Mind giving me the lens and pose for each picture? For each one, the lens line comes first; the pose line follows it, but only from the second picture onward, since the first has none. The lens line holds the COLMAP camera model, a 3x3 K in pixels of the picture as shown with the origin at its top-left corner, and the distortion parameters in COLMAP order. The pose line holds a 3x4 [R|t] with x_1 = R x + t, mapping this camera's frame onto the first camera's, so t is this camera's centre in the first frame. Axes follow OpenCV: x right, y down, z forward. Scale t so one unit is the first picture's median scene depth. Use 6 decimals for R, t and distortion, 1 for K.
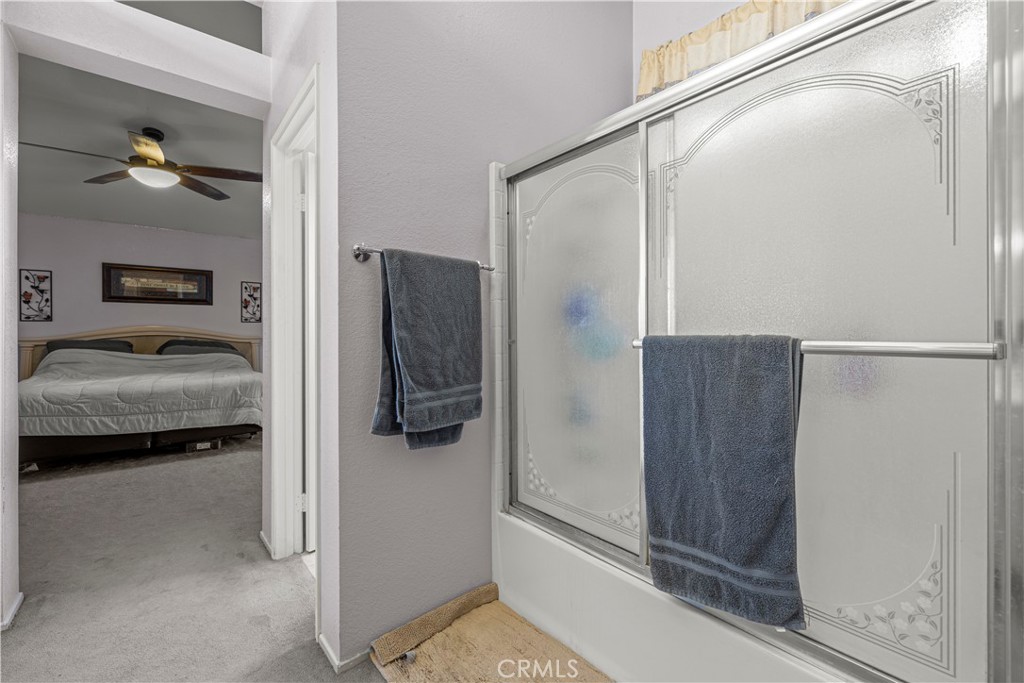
lens RADIAL K [[436.4, 0, 515.7], [0, 436.4, 333.1], [0, 0, 1]] dist [0.000780, -0.000022]
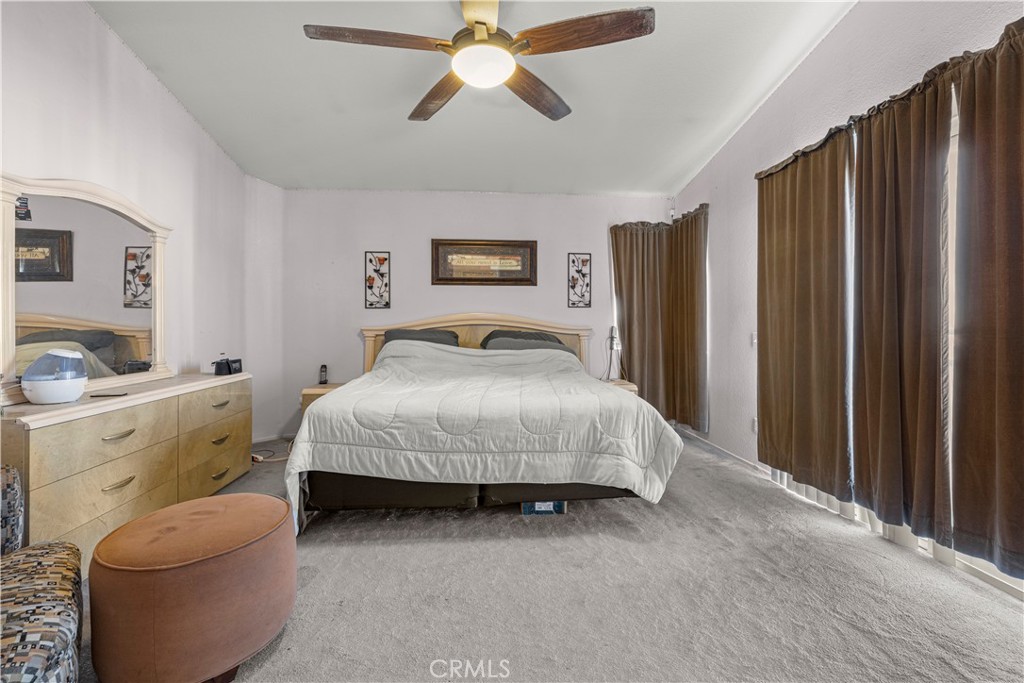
lens RADIAL K [[444.5, 0, 512.0], [0, 444.5, 322.2], [0, 0, 1]] dist [0.001764, -0.000006]
pose [[0.822199, -0.000273, -0.569200, -0.349660], [-0.001980, 0.999992, -0.003340, 0.004185], [0.569196, 0.003873, 0.822193, 0.406895]]
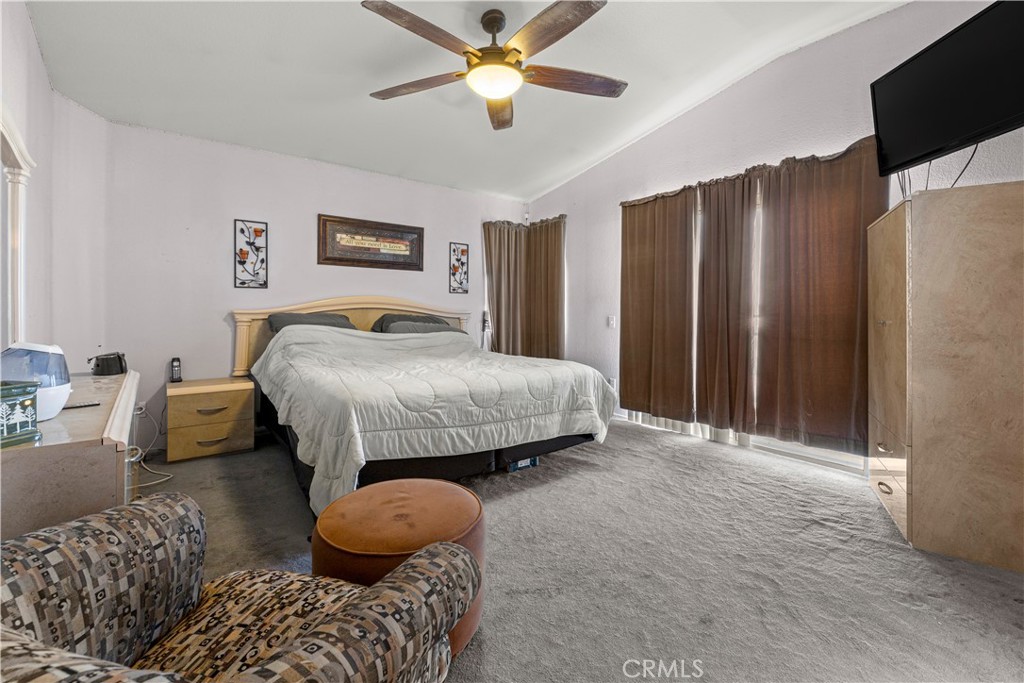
lens RADIAL K [[447.7, 0, 513.8], [0, 447.7, 308.3], [0, 0, 1]] dist [-0.000197, 0.000064]
pose [[0.999749, 0.012056, -0.018884, -0.629880], [-0.012080, 0.999926, -0.001182, 0.003956], [0.018868, 0.001410, 0.999821, 0.226628]]
